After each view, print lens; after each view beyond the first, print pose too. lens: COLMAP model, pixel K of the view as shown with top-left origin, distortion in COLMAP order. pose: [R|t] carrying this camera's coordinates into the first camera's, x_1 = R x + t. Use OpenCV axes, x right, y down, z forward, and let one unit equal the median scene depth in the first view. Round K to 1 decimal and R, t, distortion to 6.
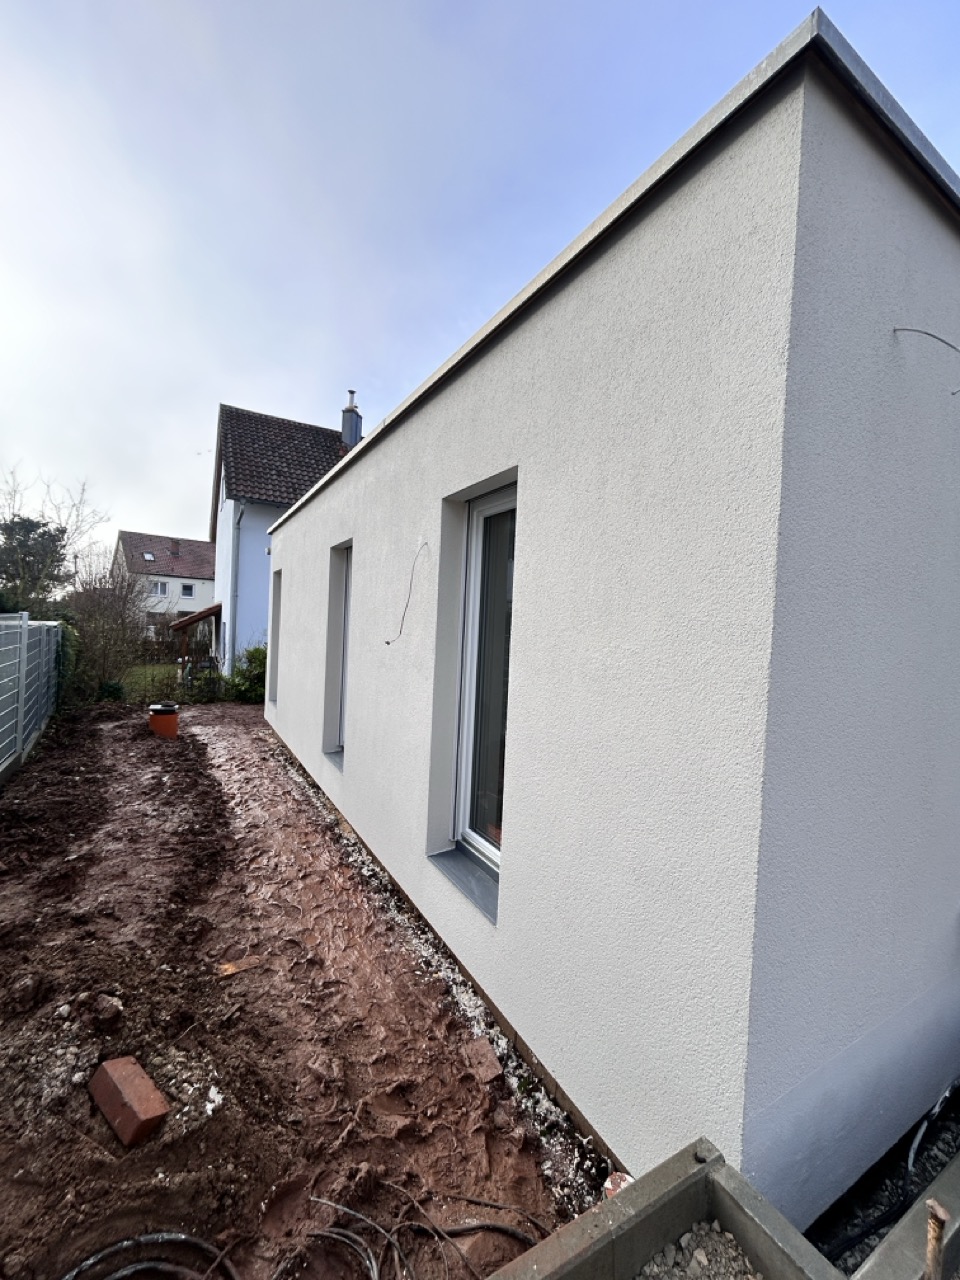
lens RADIAL K [[518.6, 0, 480.6], [0, 518.6, 639.1], [0, 0, 1]] dist [-0.001137, -0.000543]
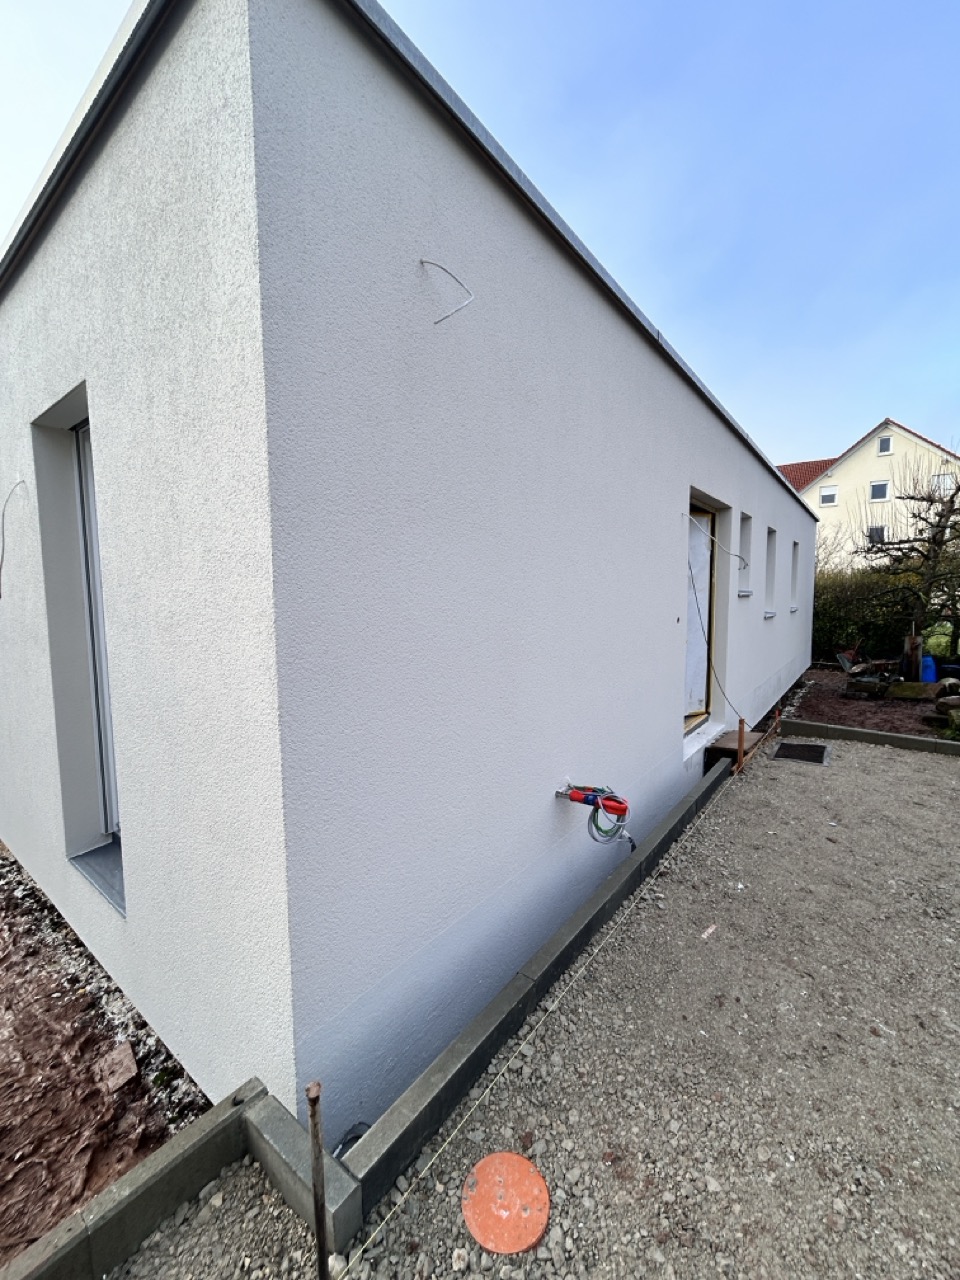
lens RADIAL K [[518.6, 0, 480.6], [0, 518.6, 639.1], [0, 0, 1]] dist [-0.001137, -0.000543]
pose [[0.922074, -0.087706, 0.376945, 0.274915], [0.060132, 0.994622, 0.084329, 0.038038], [-0.382314, -0.055091, 0.922389, -0.015989]]
